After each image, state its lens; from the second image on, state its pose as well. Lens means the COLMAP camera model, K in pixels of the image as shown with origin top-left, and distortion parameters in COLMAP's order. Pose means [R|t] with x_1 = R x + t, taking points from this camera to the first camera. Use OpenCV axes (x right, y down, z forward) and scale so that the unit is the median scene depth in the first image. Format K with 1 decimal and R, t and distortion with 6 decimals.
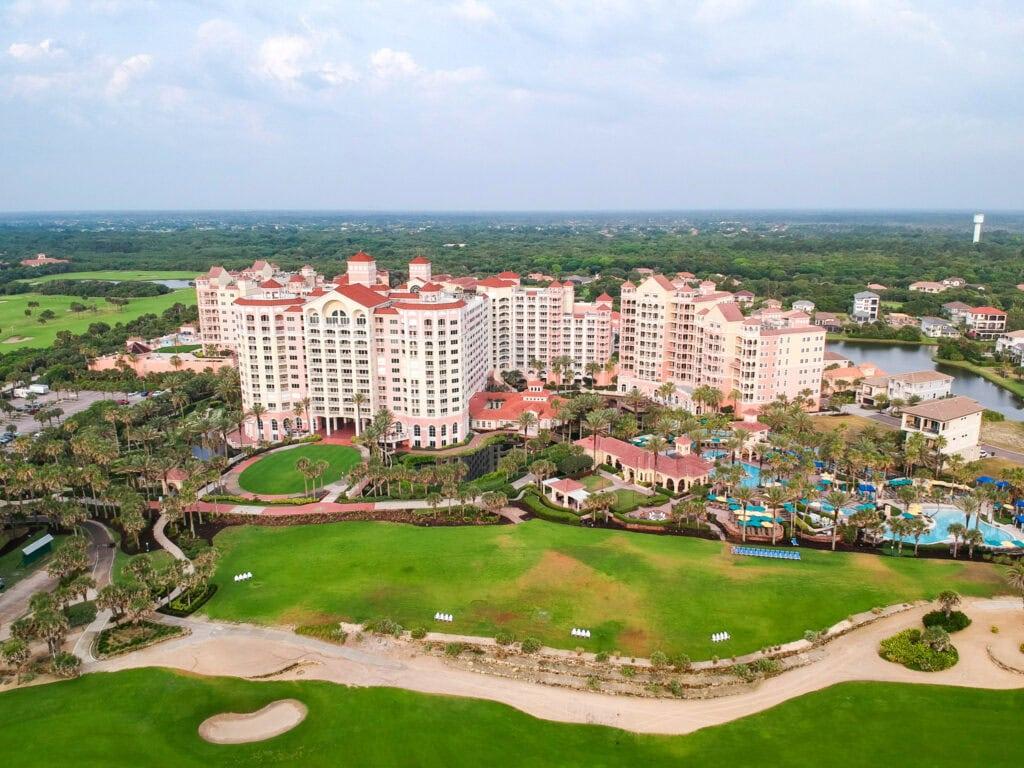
lens RADIAL K [[715.3, 0, 512.0], [0, 715.3, 384.0], [0, 0, 1]] dist [0.009219, 0.000420]
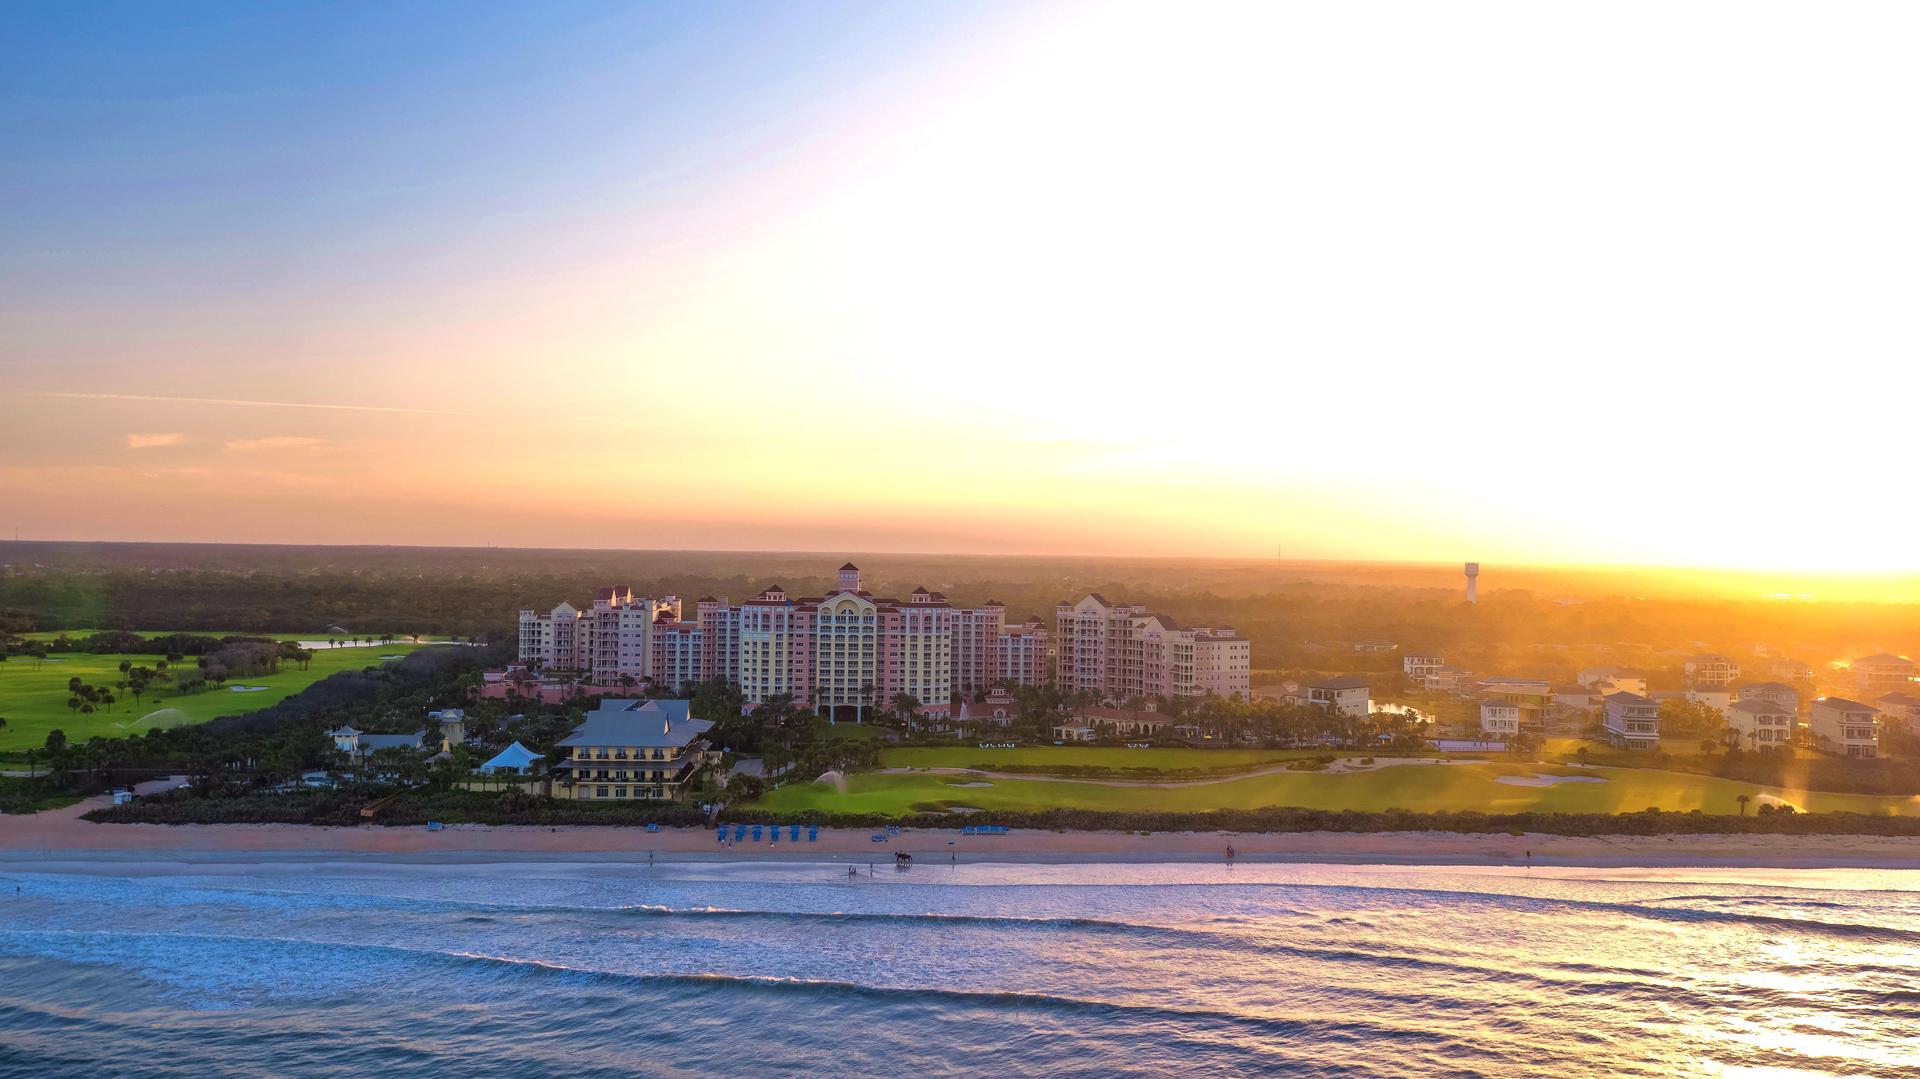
lens RADIAL K [[1372.1, 0, 960.0], [0, 1372.1, 539.5], [0, 0, 1]] dist [-0.003884, 0.005933]
pose [[0.980515, 0.017609, 0.195656, -0.429408], [0.030854, 0.969809, -0.241906, 0.280372], [-0.194008, 0.243229, 0.950369, -0.991428]]
